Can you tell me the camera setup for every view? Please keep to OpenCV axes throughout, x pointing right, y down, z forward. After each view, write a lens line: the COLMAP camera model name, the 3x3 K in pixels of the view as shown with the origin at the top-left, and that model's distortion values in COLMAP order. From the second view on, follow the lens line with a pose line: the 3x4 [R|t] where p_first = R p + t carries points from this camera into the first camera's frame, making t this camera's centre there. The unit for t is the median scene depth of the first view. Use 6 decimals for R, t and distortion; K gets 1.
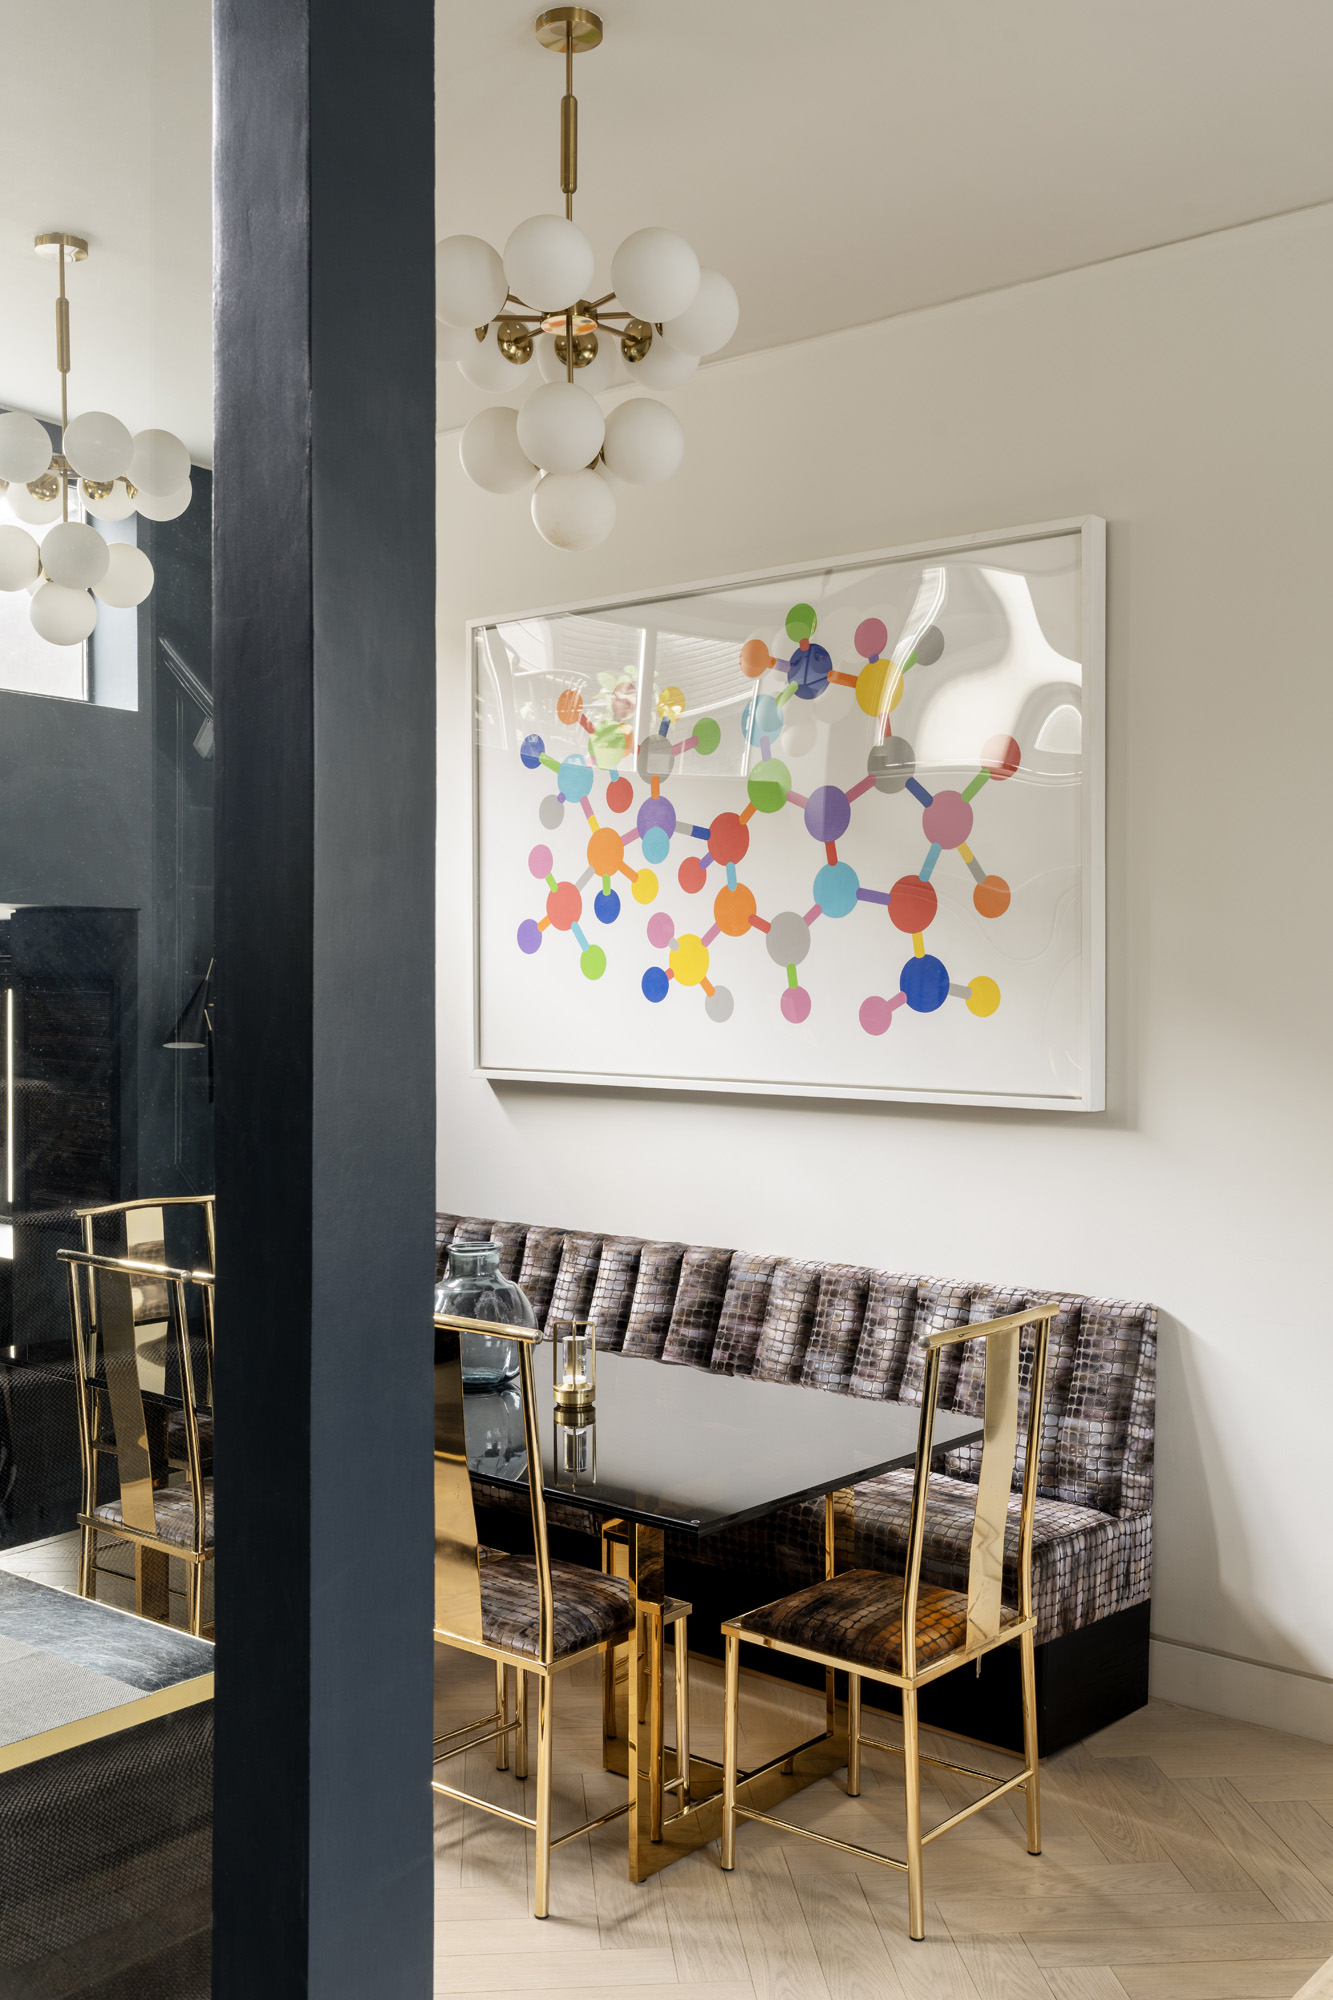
lens RADIAL K [[1891.2, 0, 672.1], [0, 1891.2, 995.7], [0, 0, 1]] dist [0.005622, 0.000000]
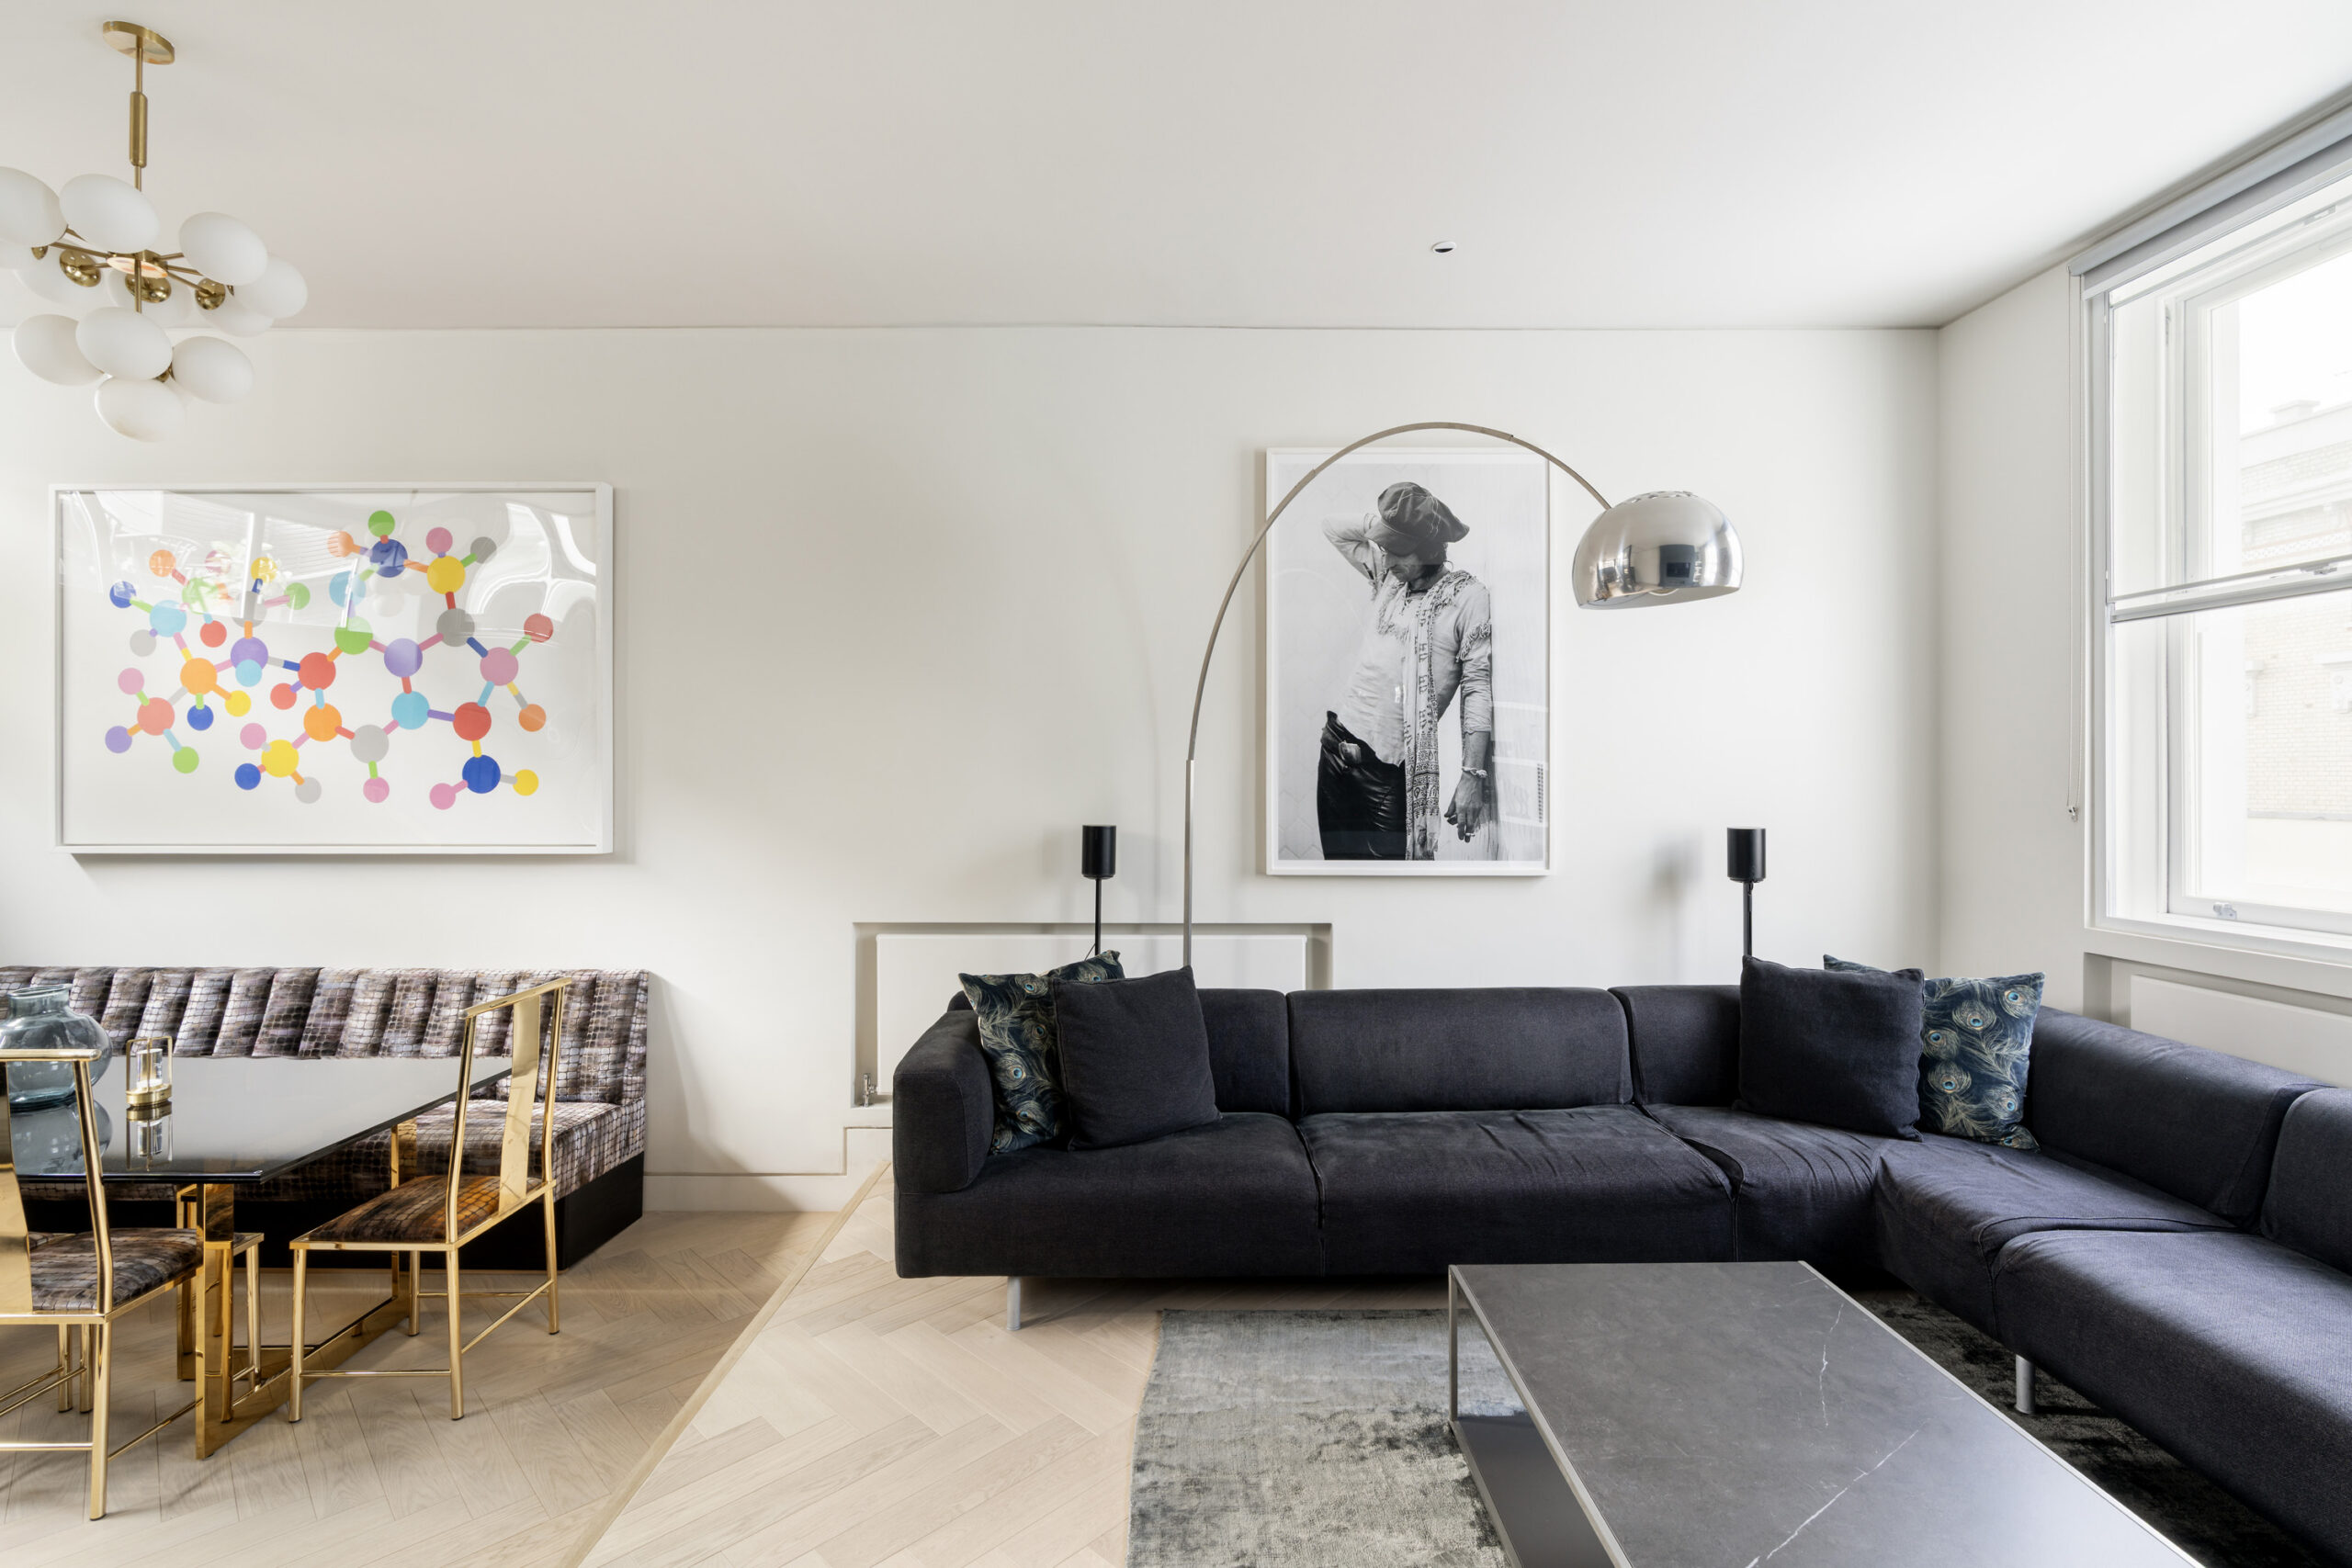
lens RADIAL K [[1070.1, 0, 1186.1], [0, 1070.1, 761.3], [0, 0, 1]] dist [-0.000134, 0.000851]
pose [[0.771006, 0.001948, 0.636824, 0.025599], [0.009772, 0.999841, -0.014890, 0.001461], [-0.636752, 0.017704, 0.770865, -0.013149]]
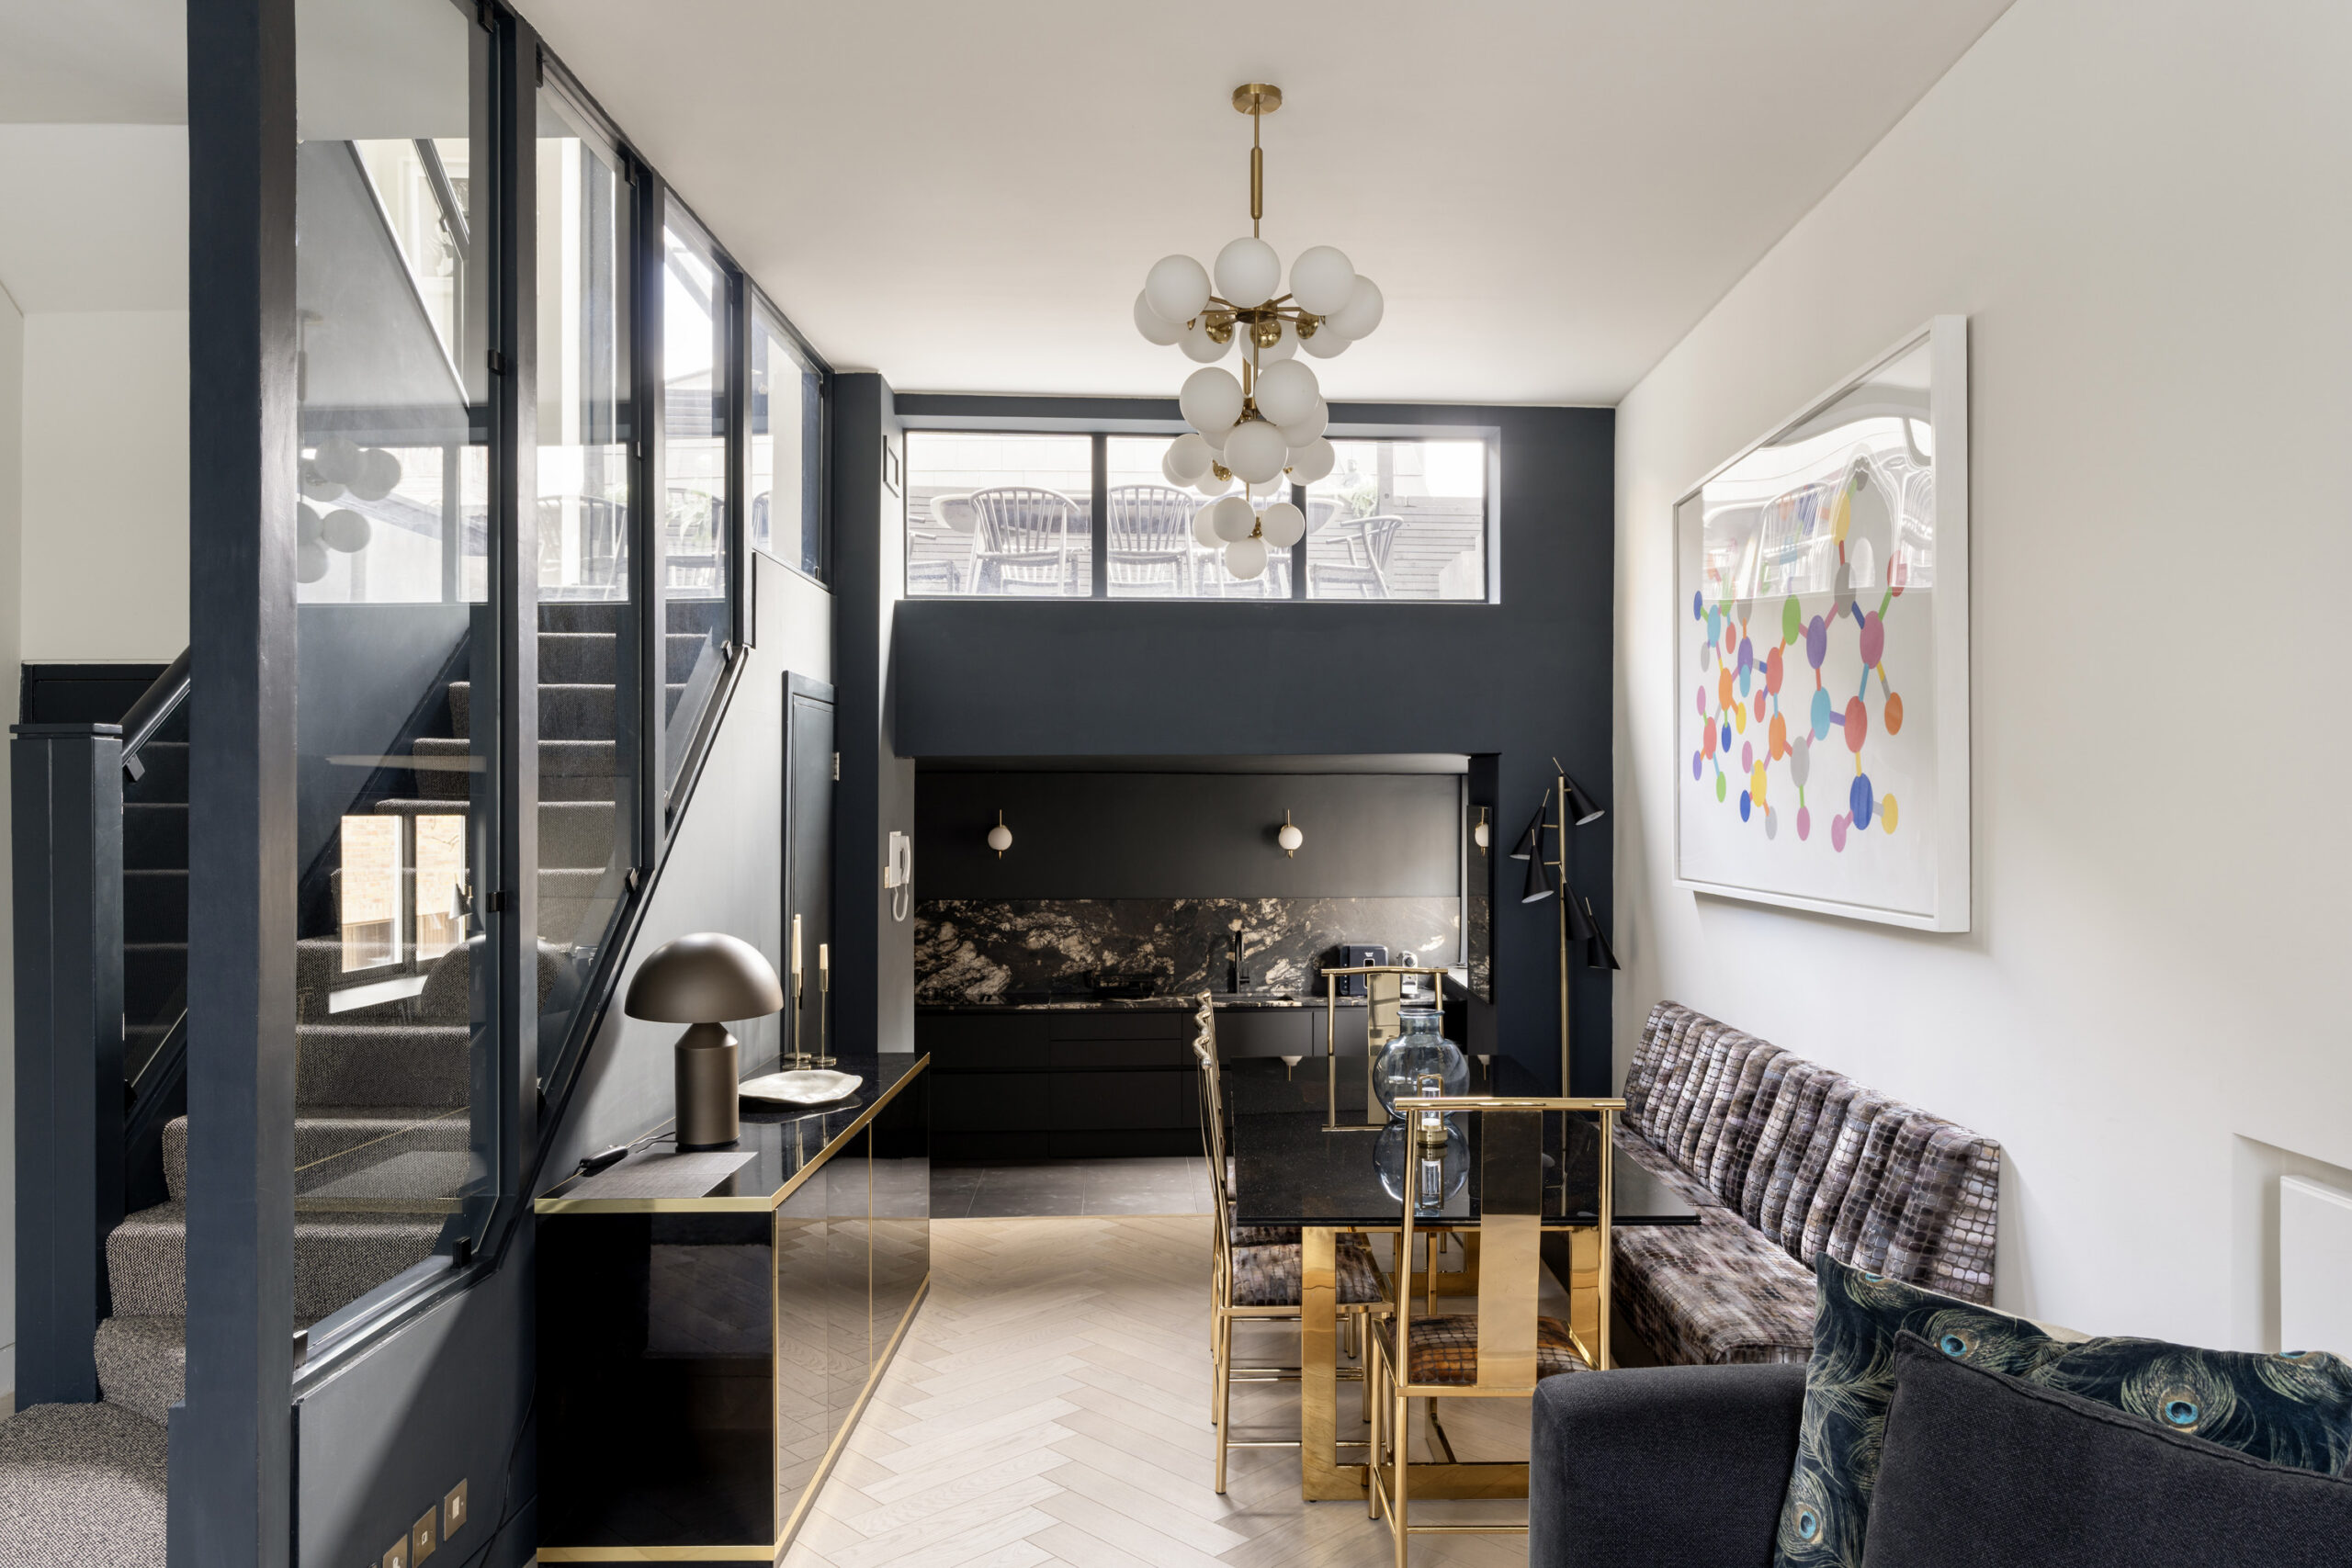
lens RADIAL K [[1542.4, 0, 1180.6], [0, 1542.4, 797.6], [0, 0, 1]] dist [0.000084, 0.000787]
pose [[0.644441, -0.014242, -0.764521, 0.581353], [0.000171, 0.999829, -0.018481, 0.007323], [0.764654, 0.011779, 0.644333, 0.199314]]
